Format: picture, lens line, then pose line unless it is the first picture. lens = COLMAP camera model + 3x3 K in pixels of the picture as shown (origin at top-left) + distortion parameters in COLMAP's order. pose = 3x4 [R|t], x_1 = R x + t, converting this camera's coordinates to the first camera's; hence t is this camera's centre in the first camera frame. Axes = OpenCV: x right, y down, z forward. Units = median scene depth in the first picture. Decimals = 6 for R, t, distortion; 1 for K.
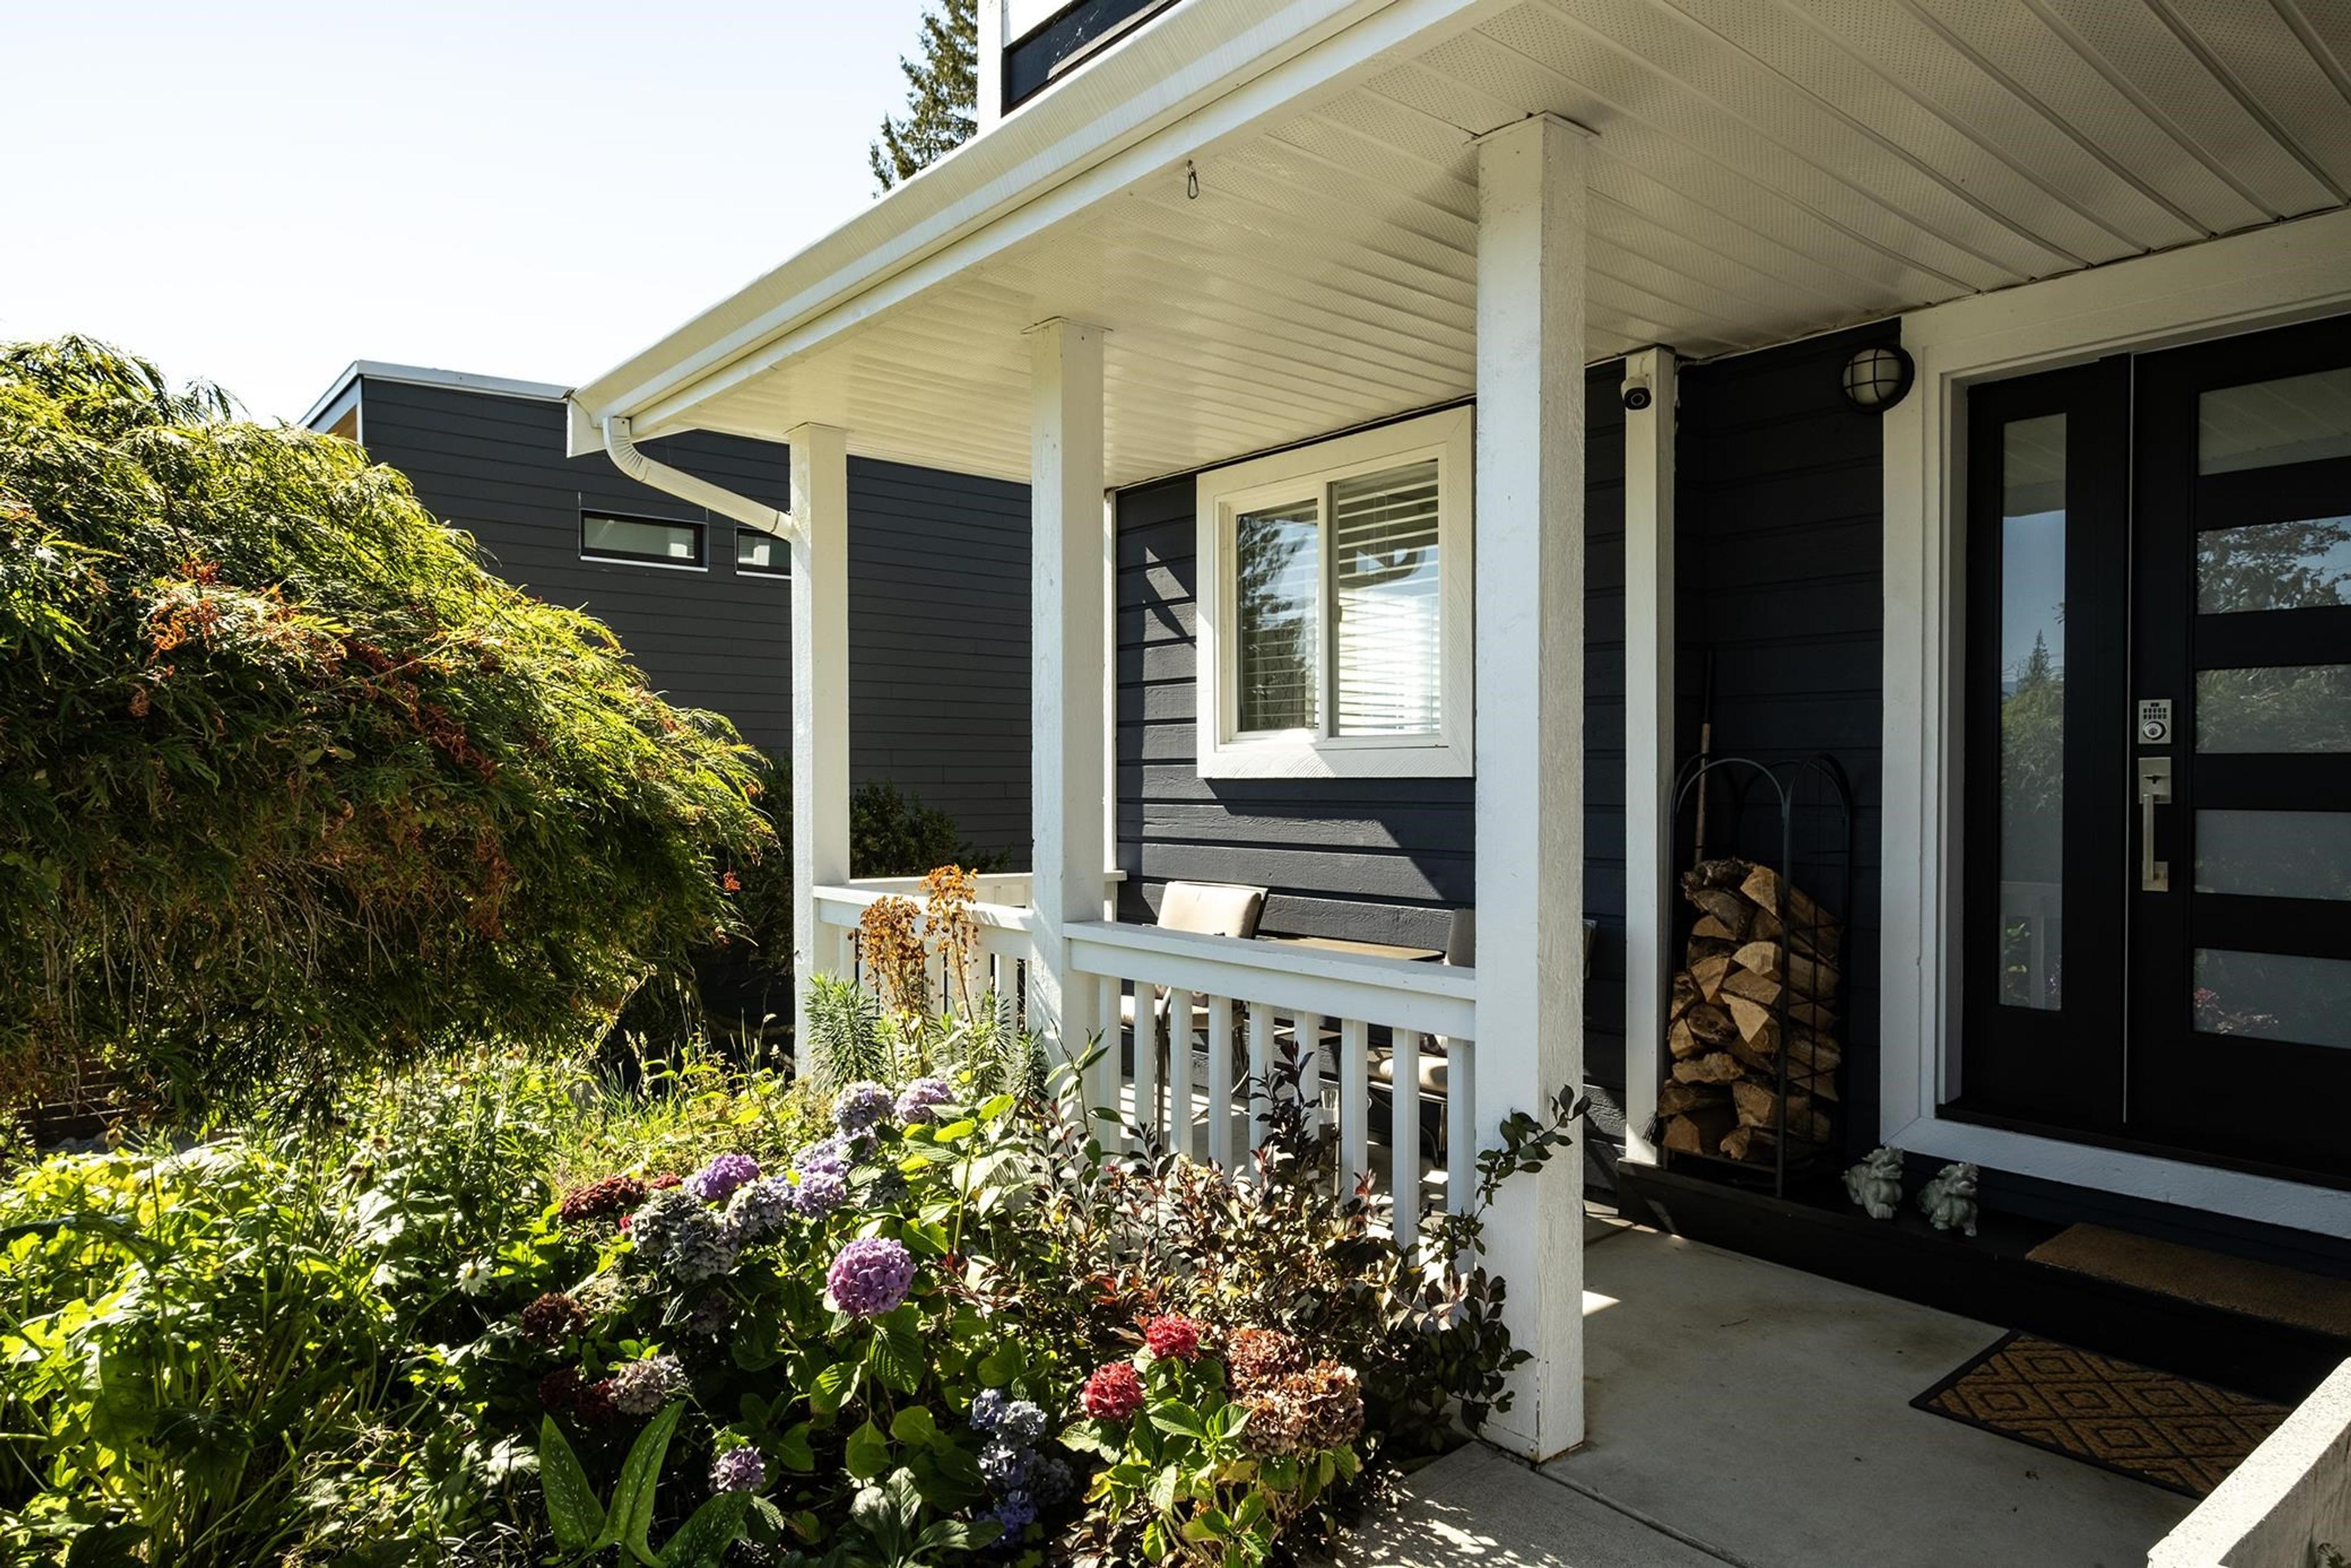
lens RADIAL K [[1422.4, 0, 1171.6], [0, 1422.4, 789.5], [0, 0, 1]] dist [0.009349, 0.001332]
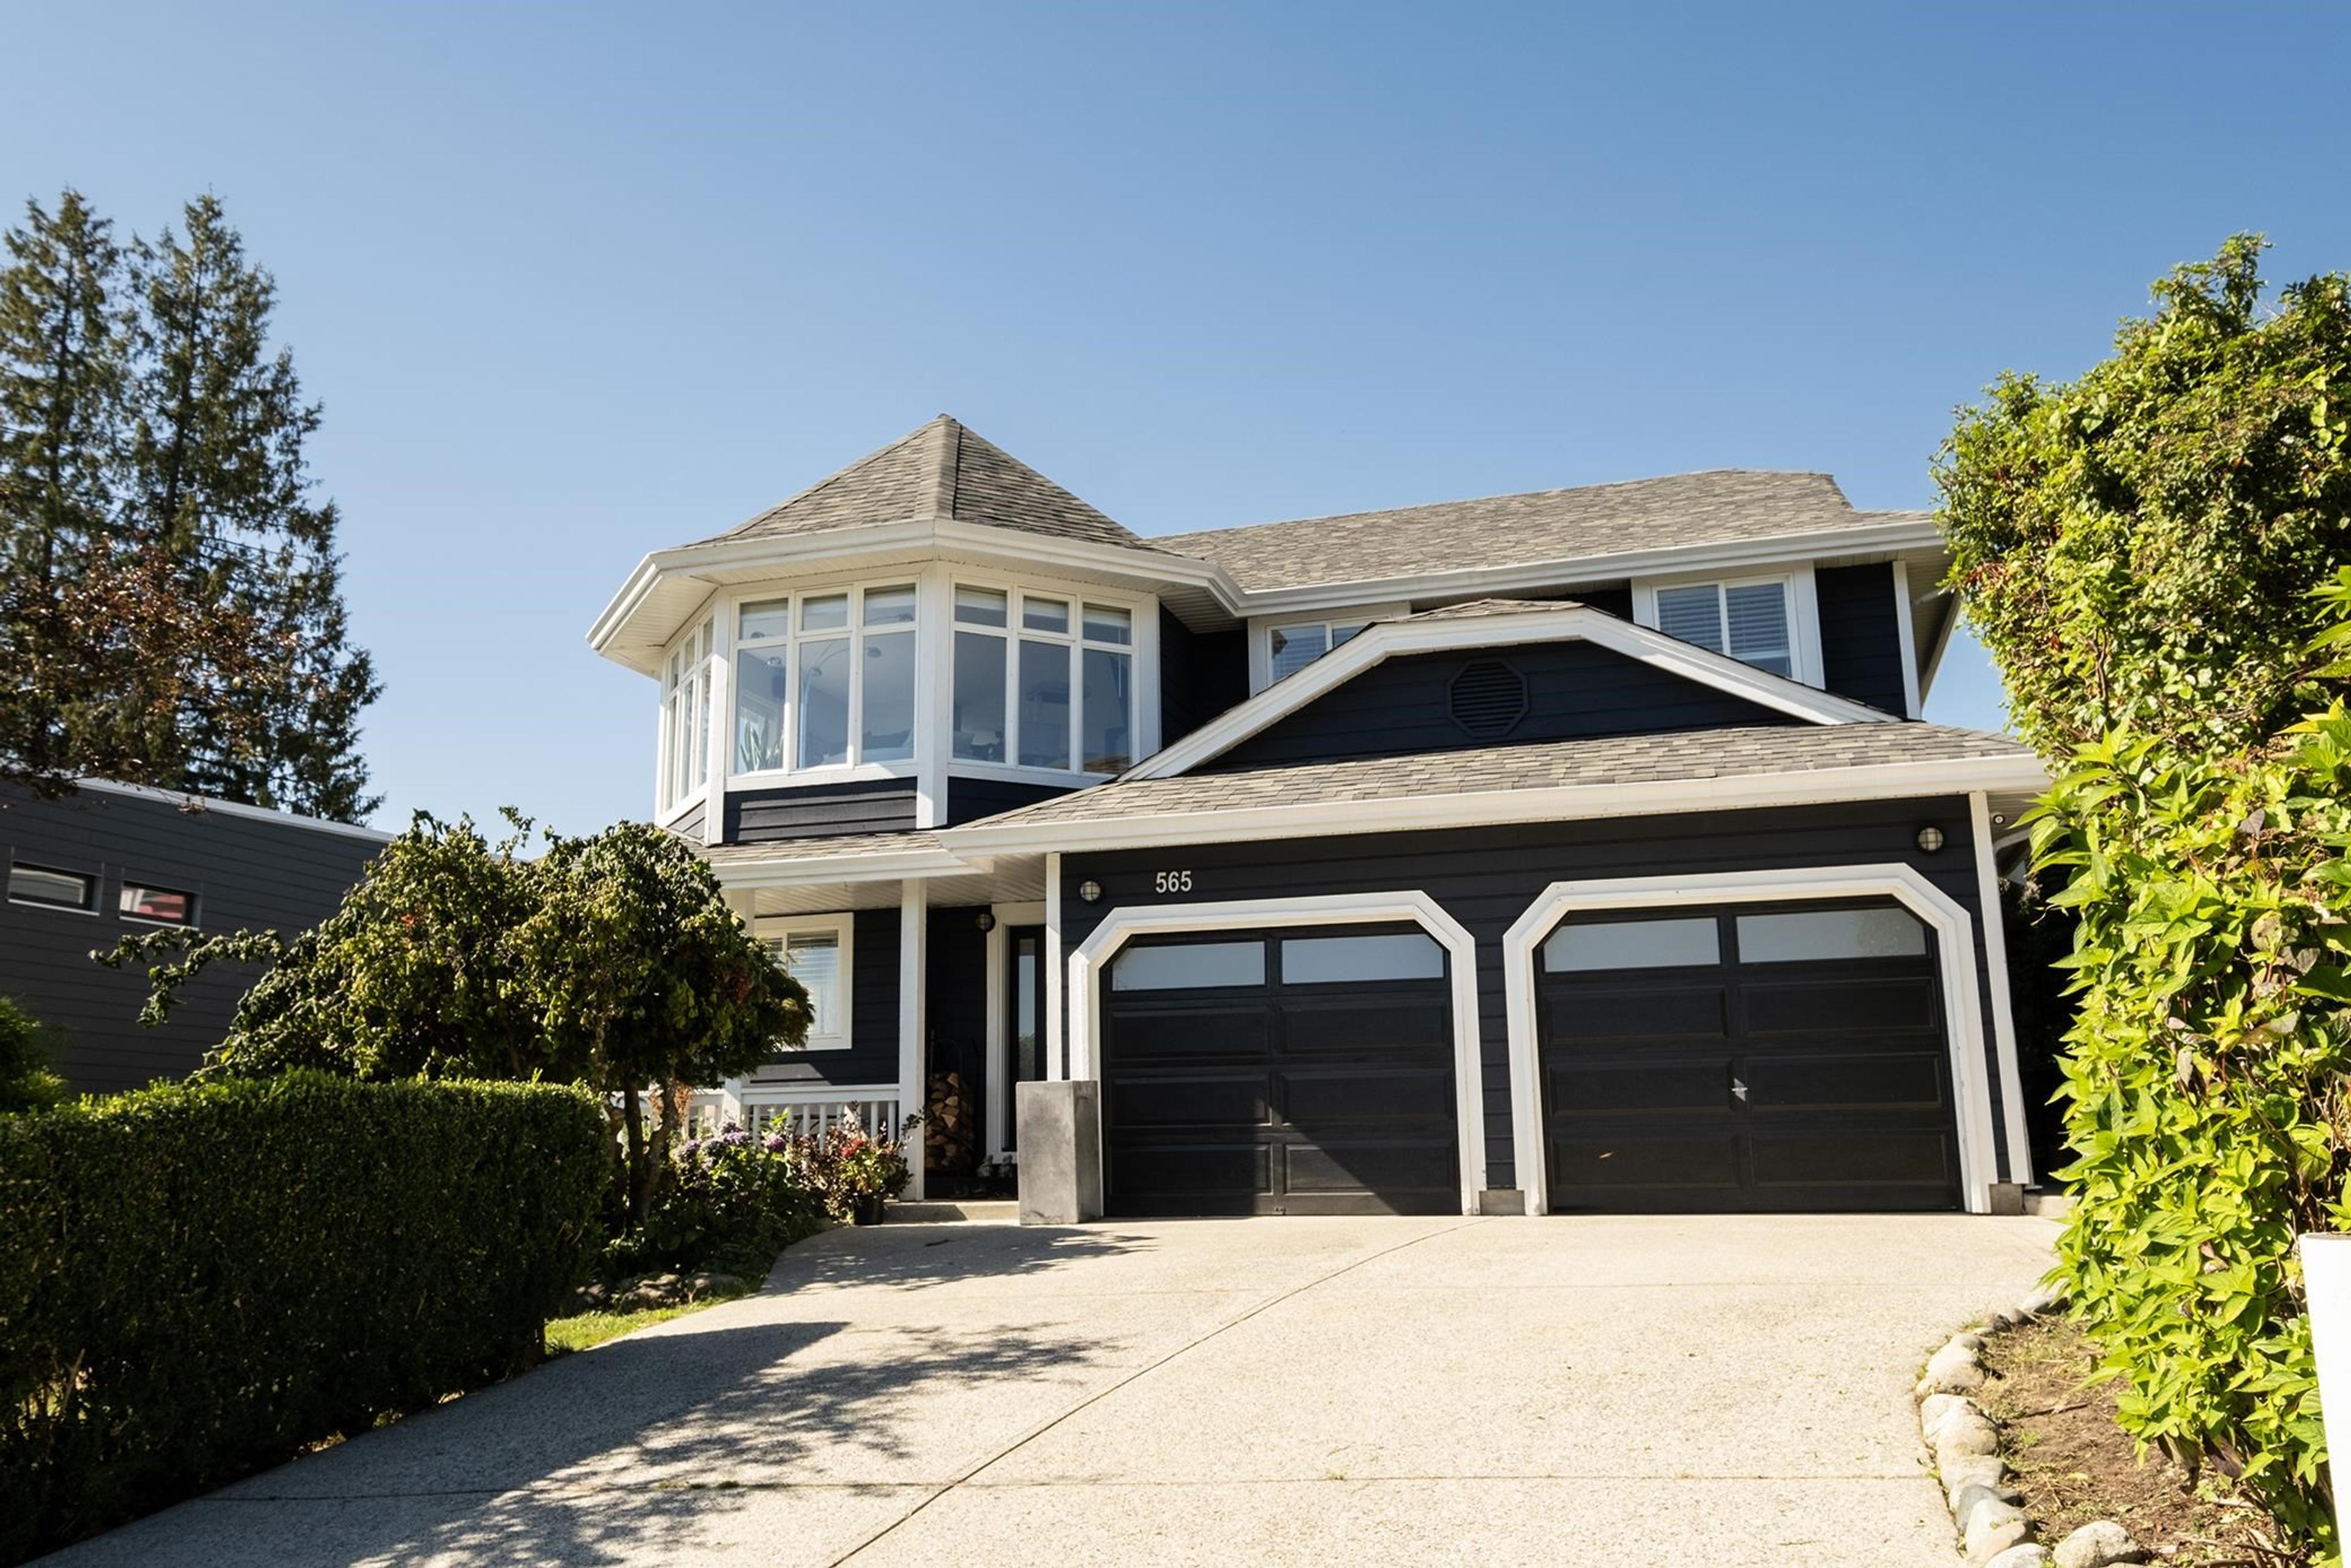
lens RADIAL K [[1804.1, 0, 1172.4], [0, 1804.1, 780.0], [0, 0, 1]] dist [0.009836, 0.017960]
pose [[0.836721, 0.097944, 0.538800, -1.397288], [0.022454, 0.976913, -0.212453, 0.280101], [-0.547169, 0.189862, 0.815204, -2.648780]]
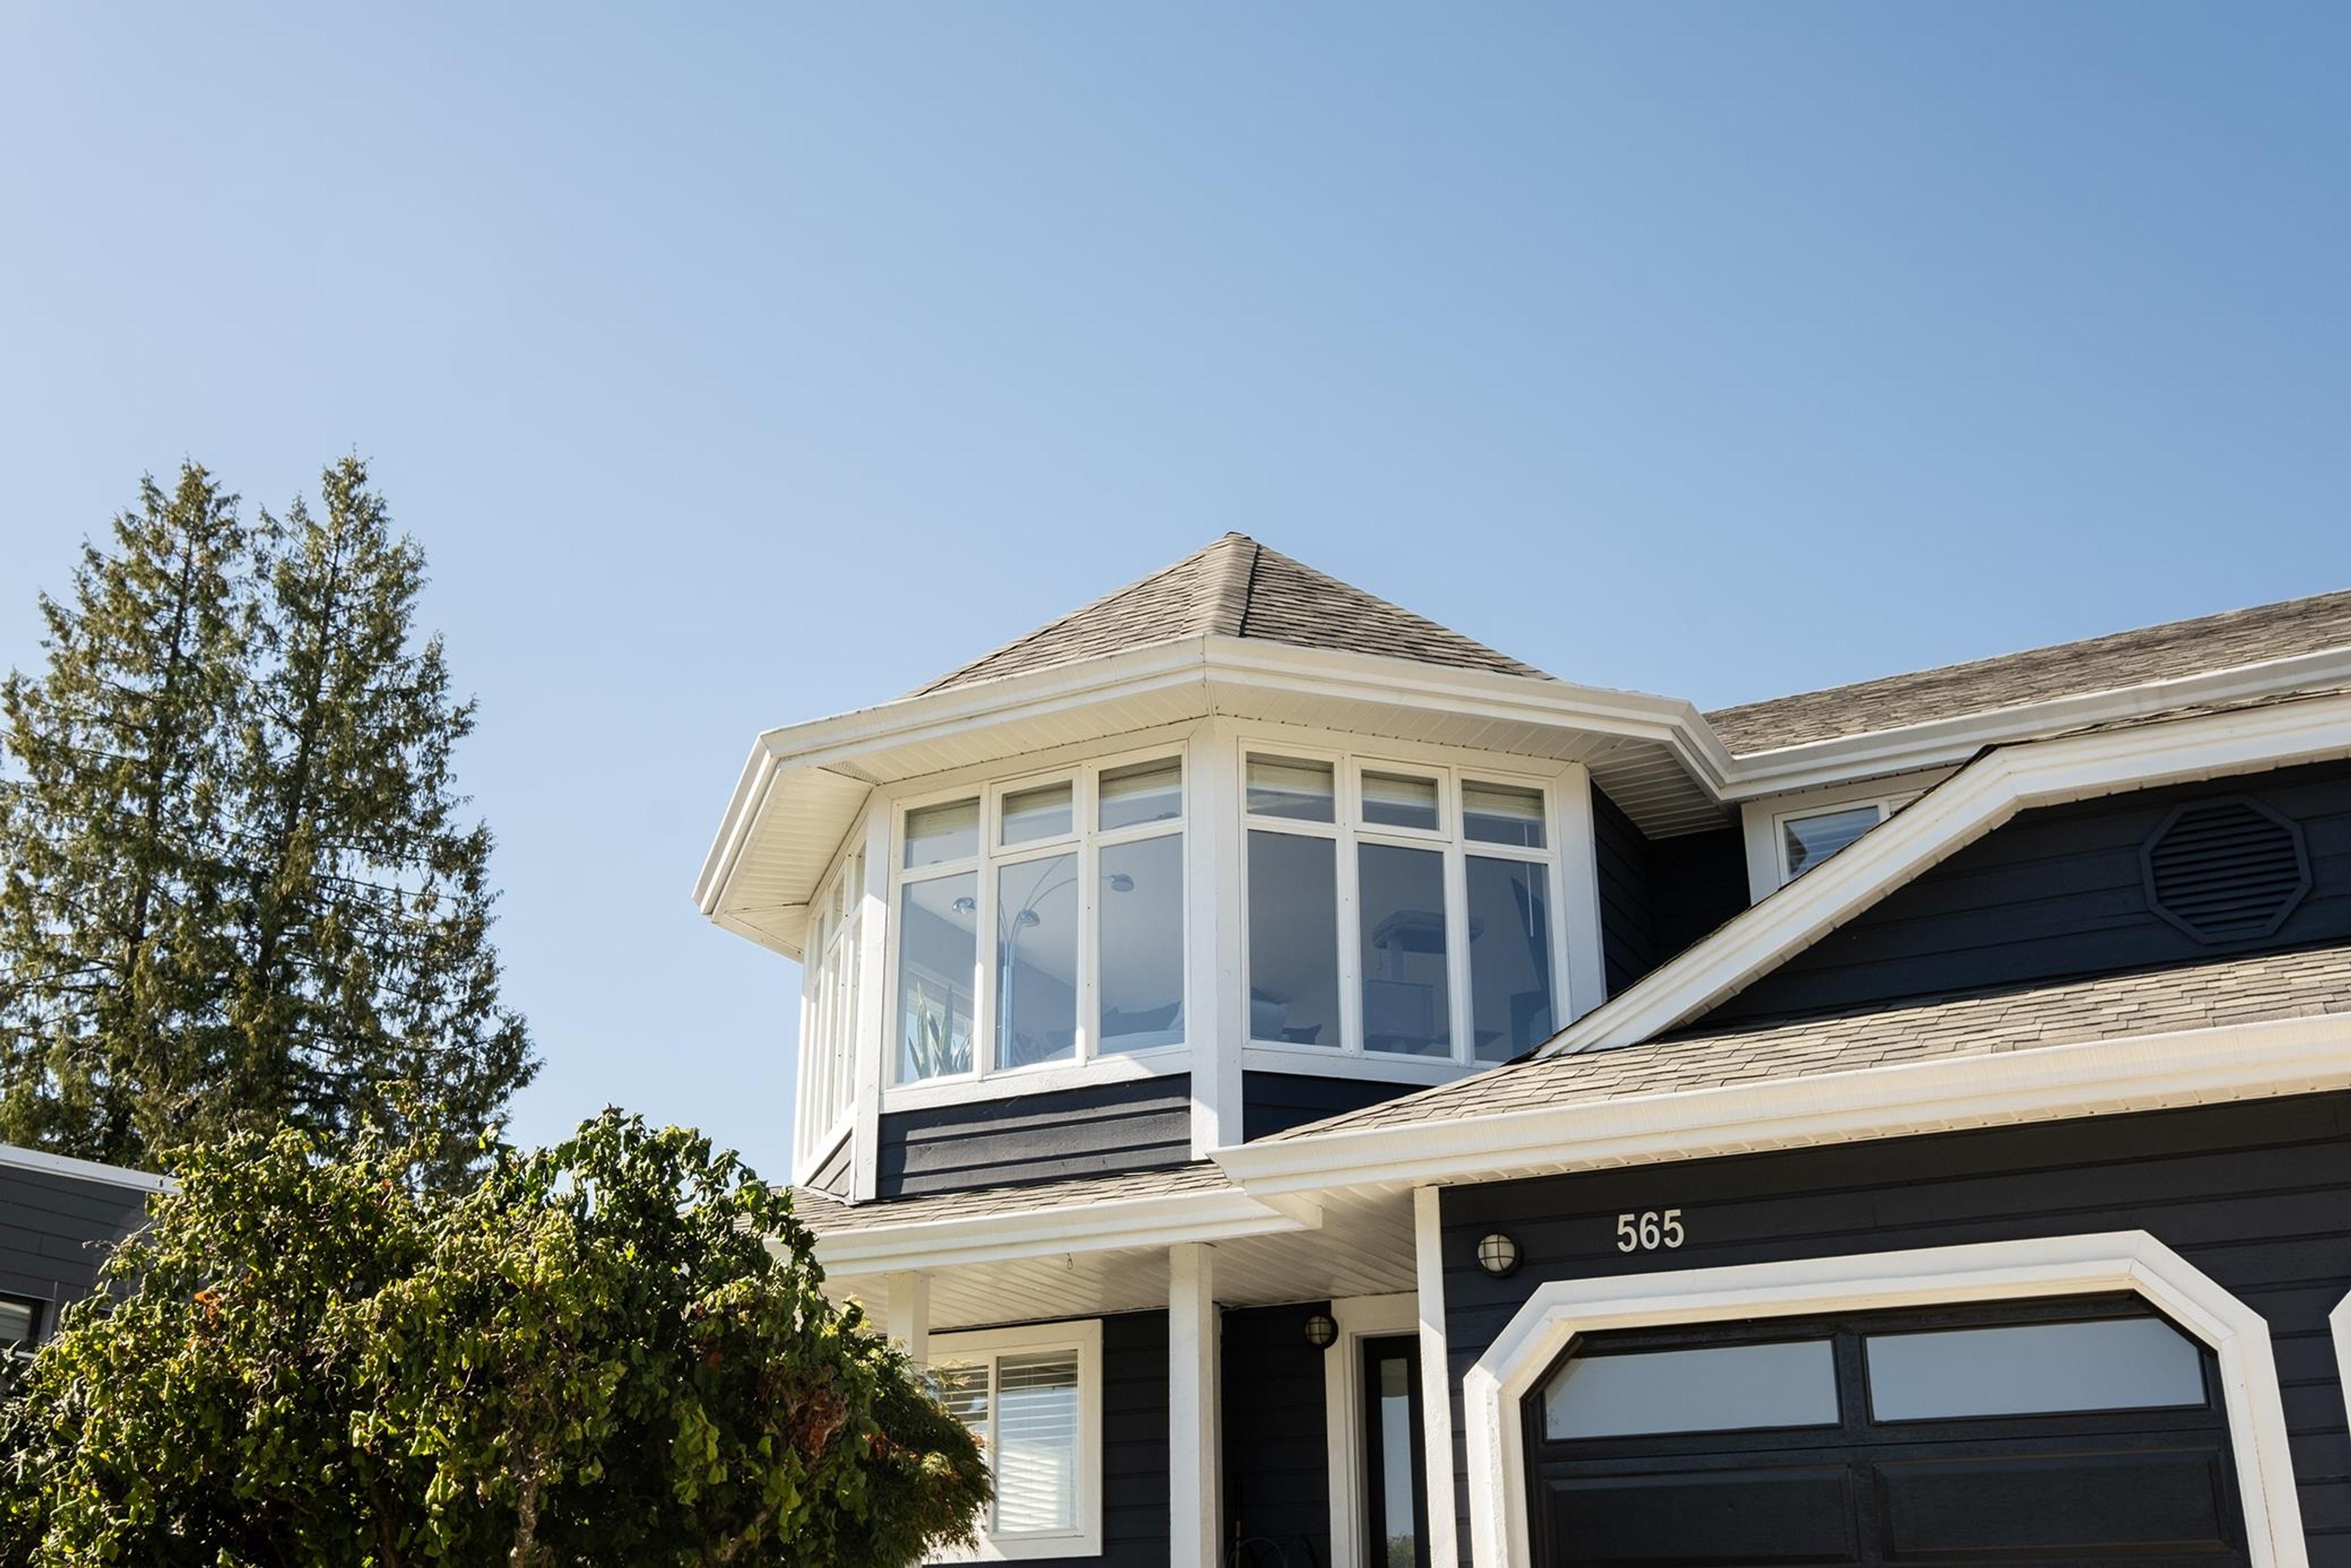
lens RADIAL K [[2405.1, 0, 1173.9], [0, 2405.1, 800.2], [0, 0, 1]] dist [0.012308, 0.000000]
pose [[0.921415, 0.132510, 0.365288, -0.957202], [0.012362, 0.929588, -0.368394, 0.236383], [-0.388383, 0.343960, 0.854898, -1.920707]]
